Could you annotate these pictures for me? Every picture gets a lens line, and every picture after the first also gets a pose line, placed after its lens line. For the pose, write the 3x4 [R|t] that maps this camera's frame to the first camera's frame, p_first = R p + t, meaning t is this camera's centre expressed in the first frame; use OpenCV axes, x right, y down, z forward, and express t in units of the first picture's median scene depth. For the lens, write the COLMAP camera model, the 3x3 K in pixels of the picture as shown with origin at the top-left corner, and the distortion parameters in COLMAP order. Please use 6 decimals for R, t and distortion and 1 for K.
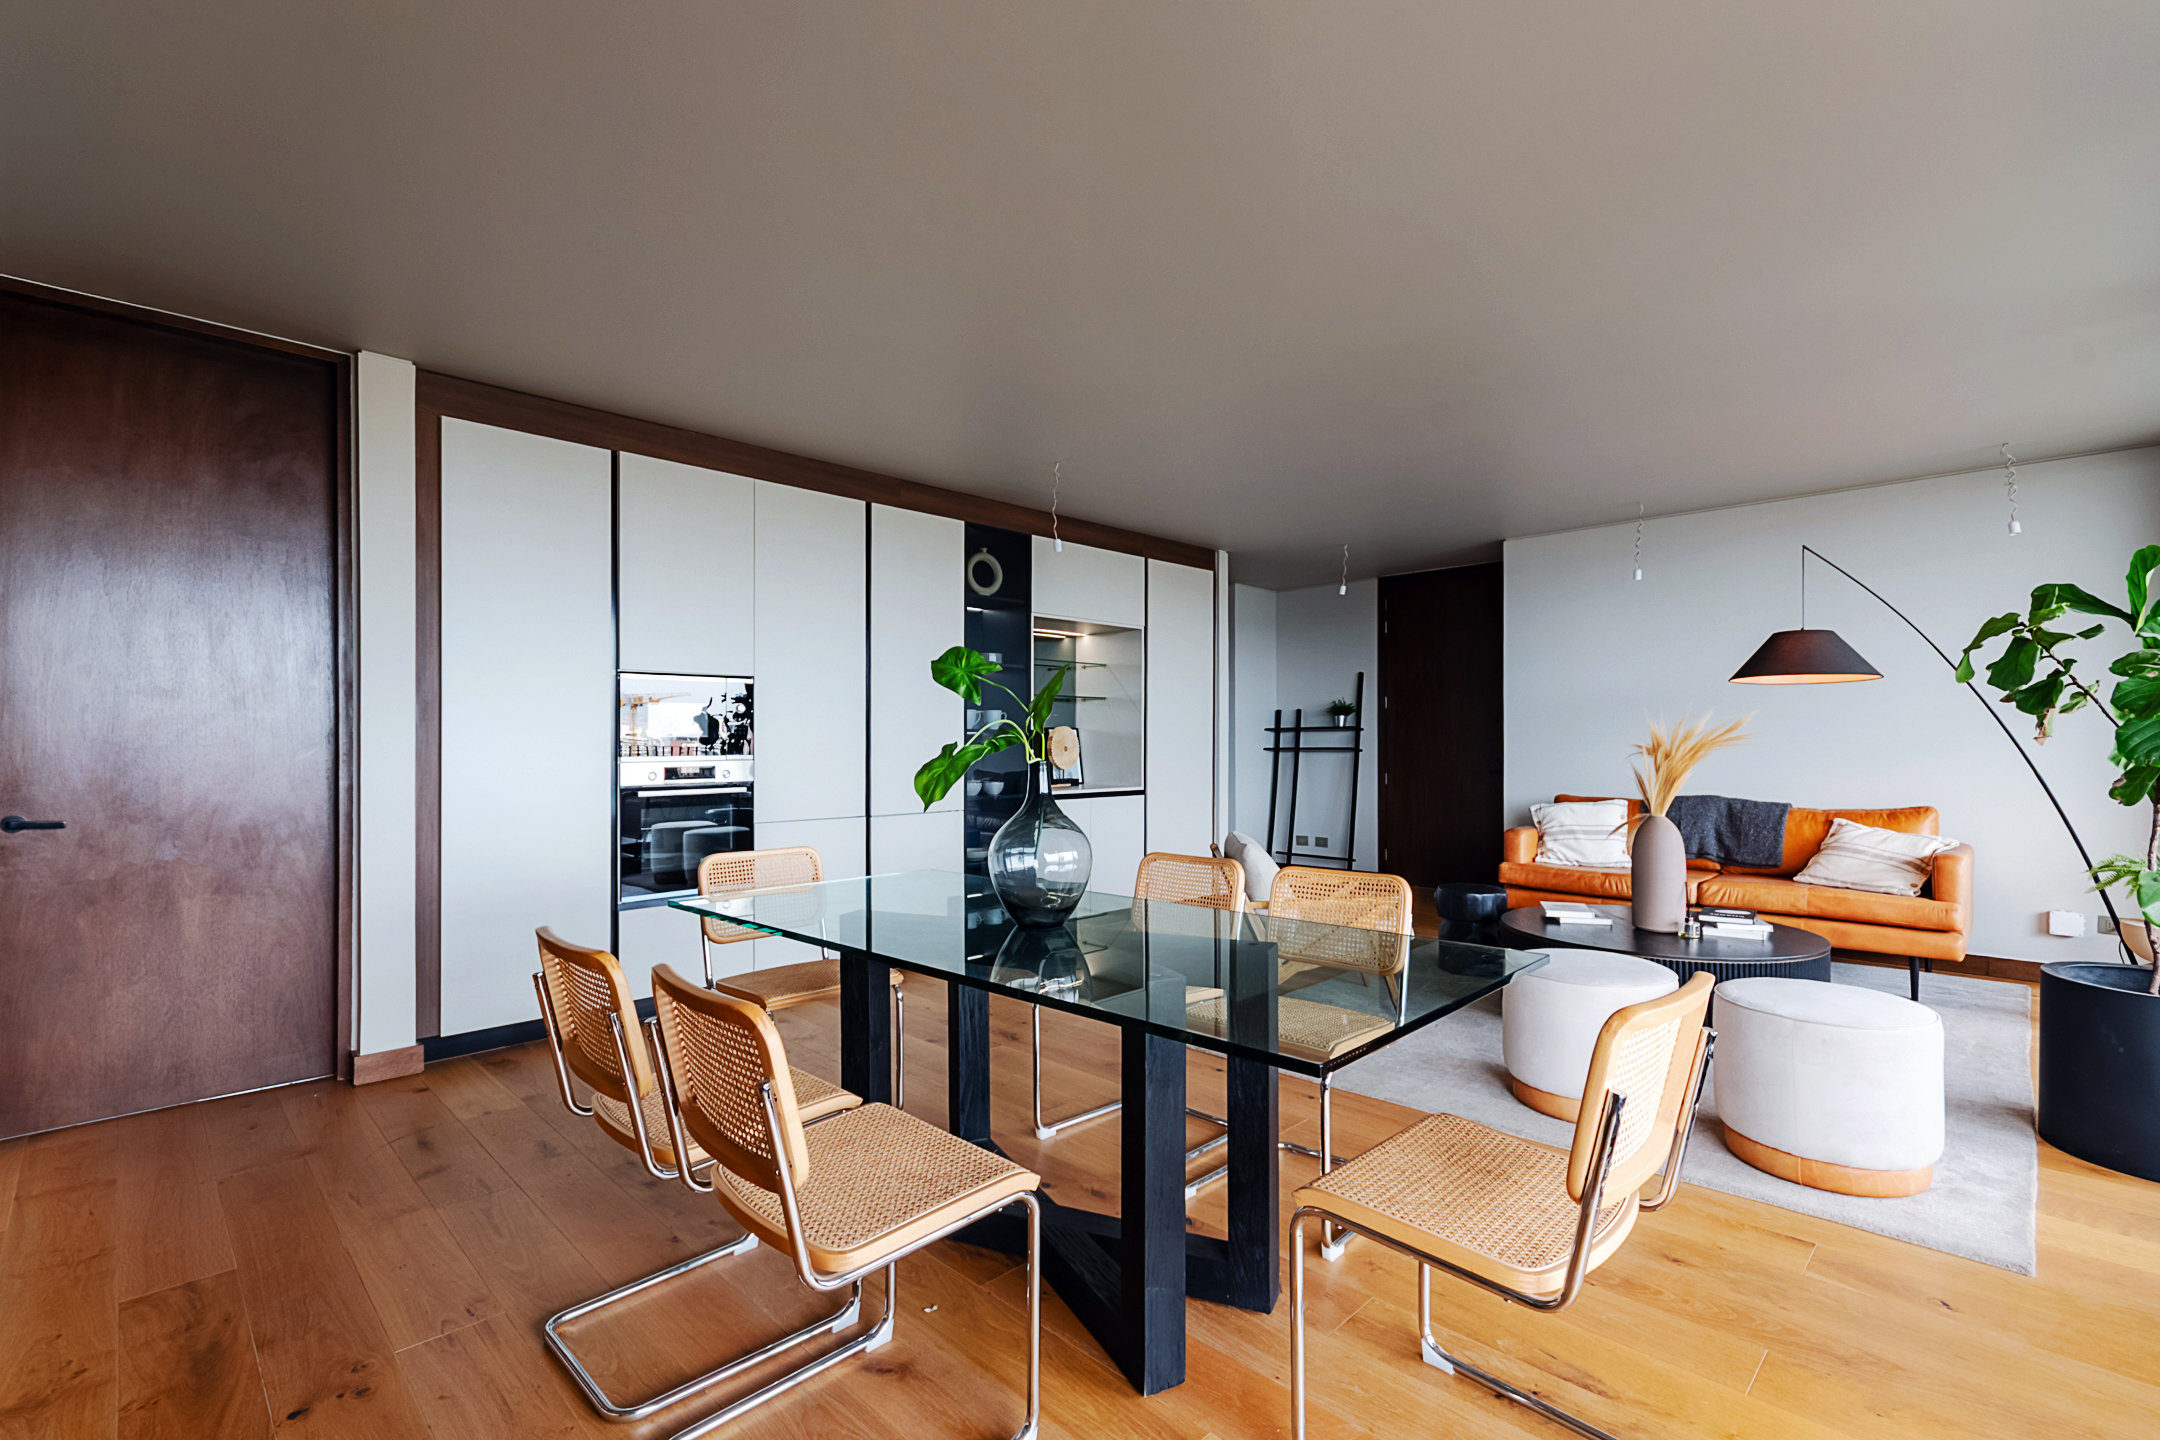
lens RADIAL K [[954.4, 0, 1099.6], [0, 954.4, 748.7], [0, 0, 1]] dist [0.007639, -0.000535]
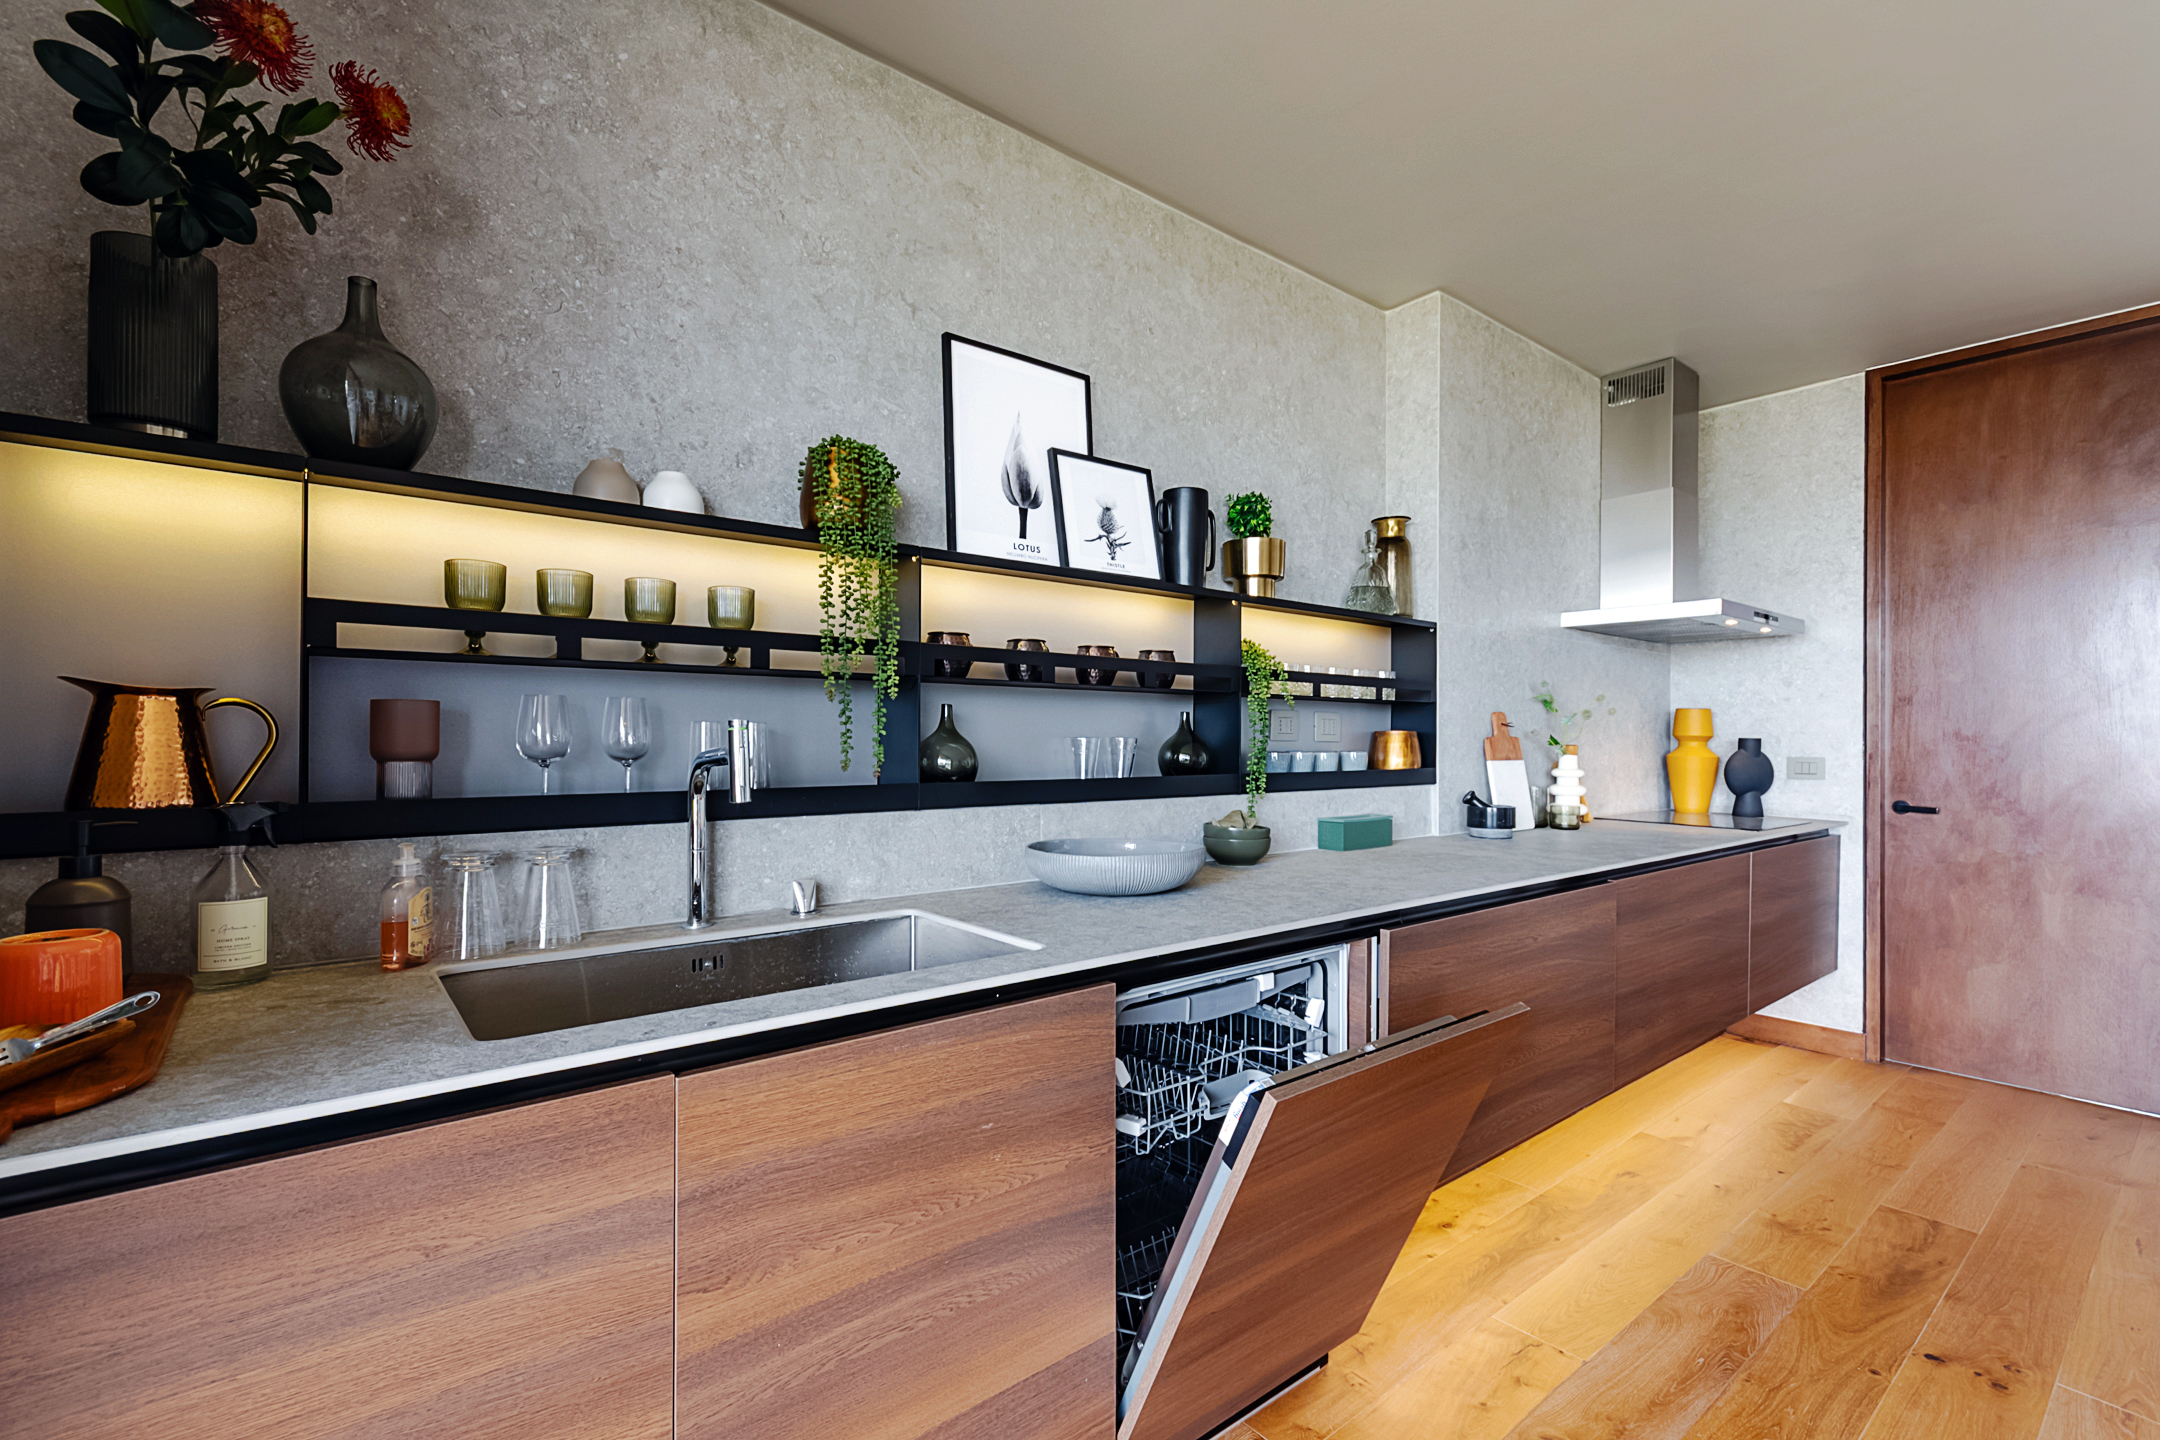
lens RADIAL K [[954.4, 0, 1067.2], [0, 954.4, 737.7], [0, 0, 1]] dist [0.007639, -0.000535]
pose [[-0.120850, -0.001895, -0.992669, 0.205130], [-0.008743, 0.999961, -0.000845, -0.000235], [0.992632, 0.008577, -0.120862, 0.085426]]
